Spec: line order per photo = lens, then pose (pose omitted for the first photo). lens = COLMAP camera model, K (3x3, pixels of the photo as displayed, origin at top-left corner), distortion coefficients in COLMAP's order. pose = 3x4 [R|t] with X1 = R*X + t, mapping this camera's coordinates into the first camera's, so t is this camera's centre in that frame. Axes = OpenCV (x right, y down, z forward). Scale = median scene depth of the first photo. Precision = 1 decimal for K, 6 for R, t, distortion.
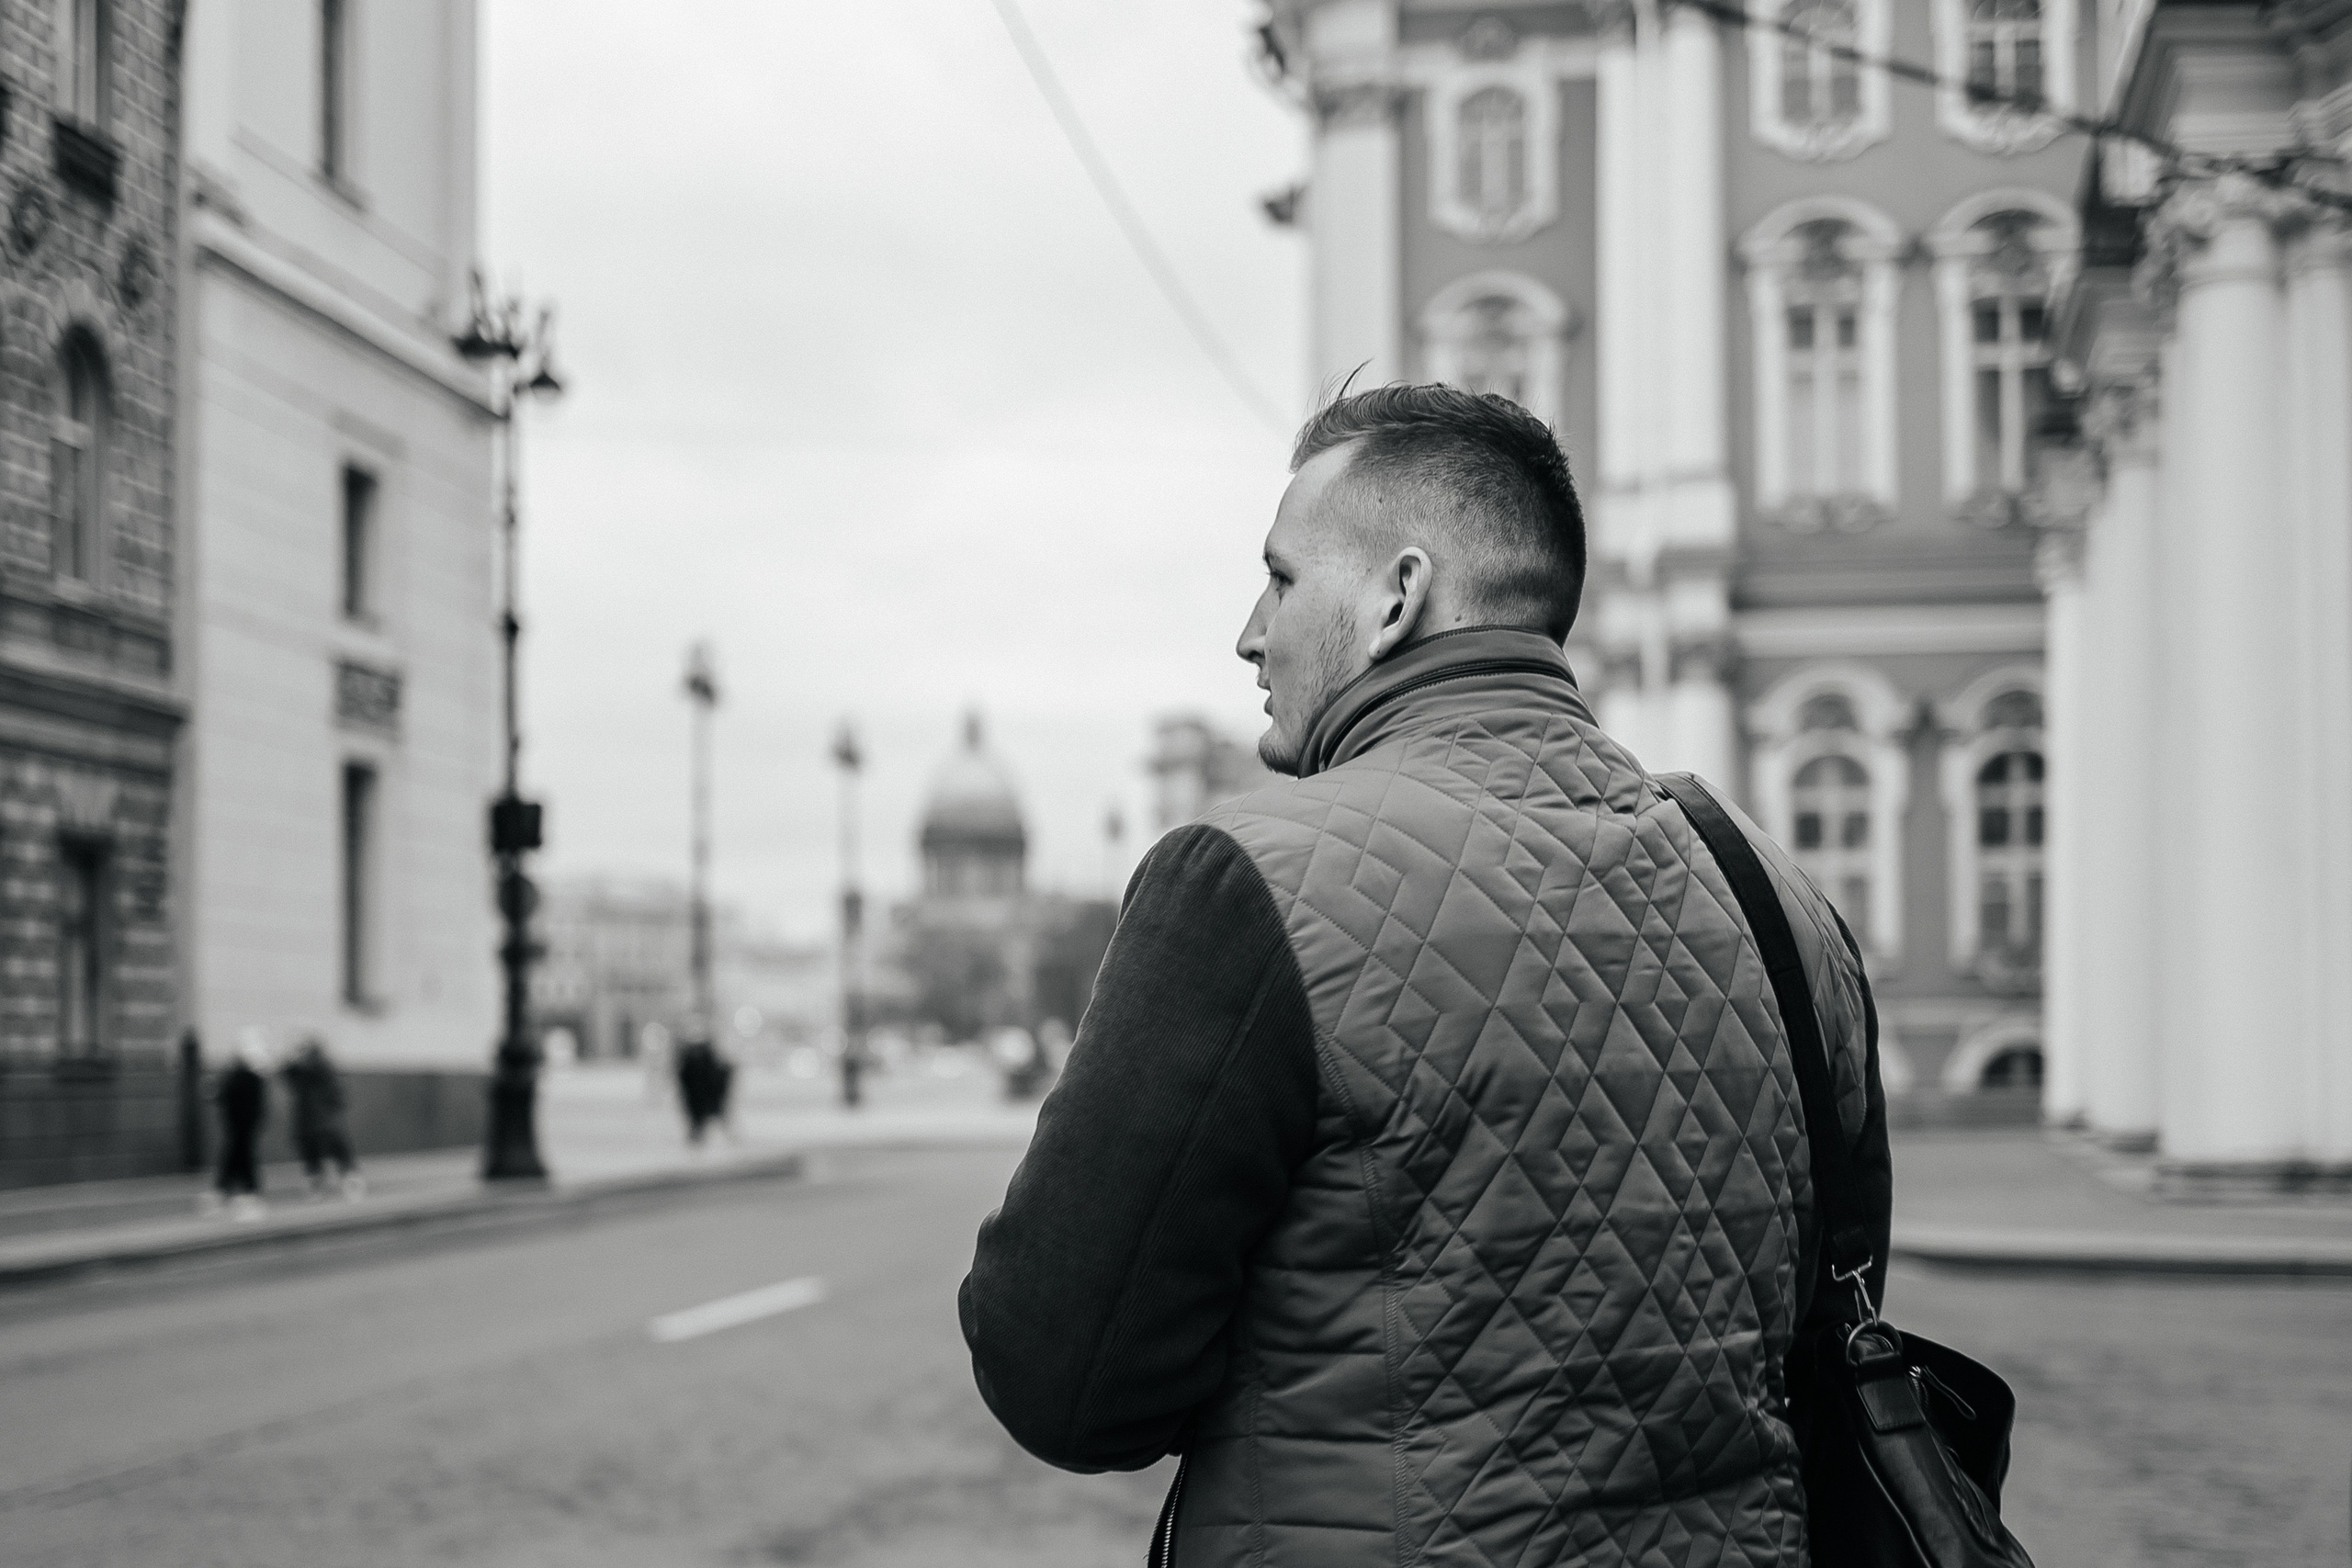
lens RADIAL K [[3095.0, 0, 1179.0], [0, 3095.0, 787.9], [0, 0, 1]] dist [-0.120169, 0.000000]
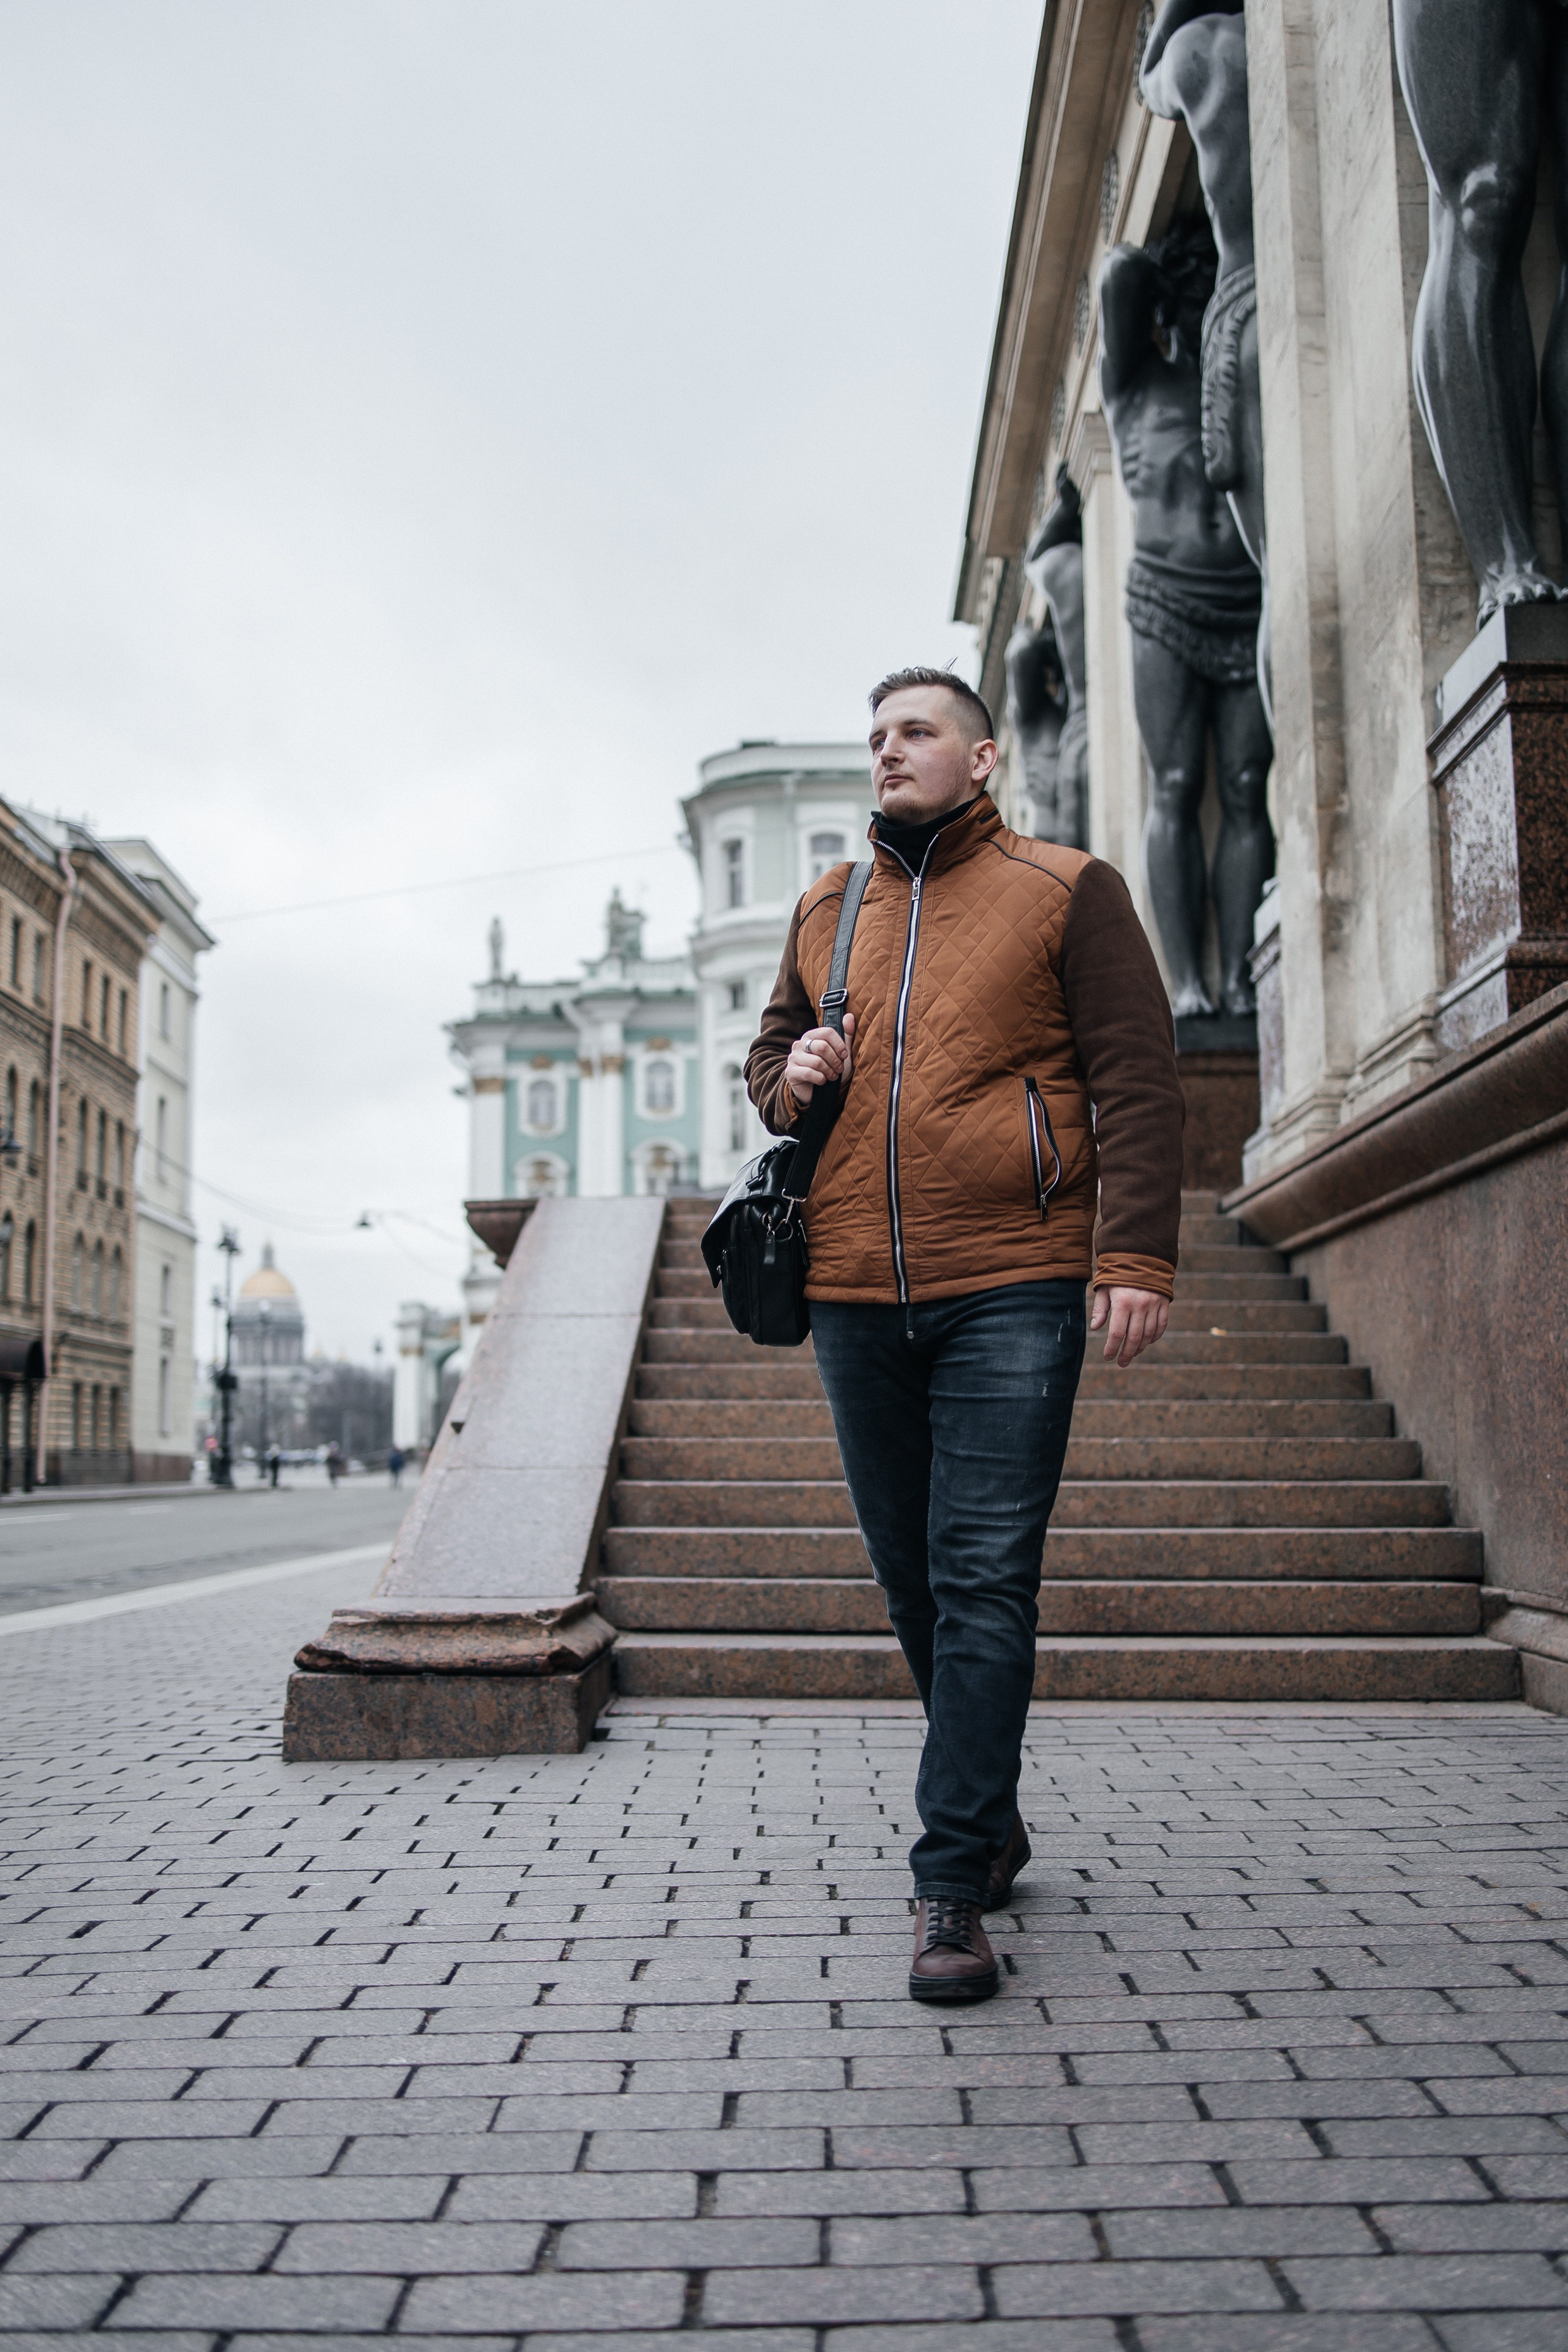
lens RADIAL K [[3095.3, 0, 784.8], [0, 3095.3, 1176.3], [0, 0, 1]] dist [-0.120169, 0.000000]
pose [[0.990799, 0.016692, 0.134309, -0.061204], [-0.015442, 0.999827, -0.010344, -0.173410], [-0.134459, 0.008175, 0.990886, -2.244367]]
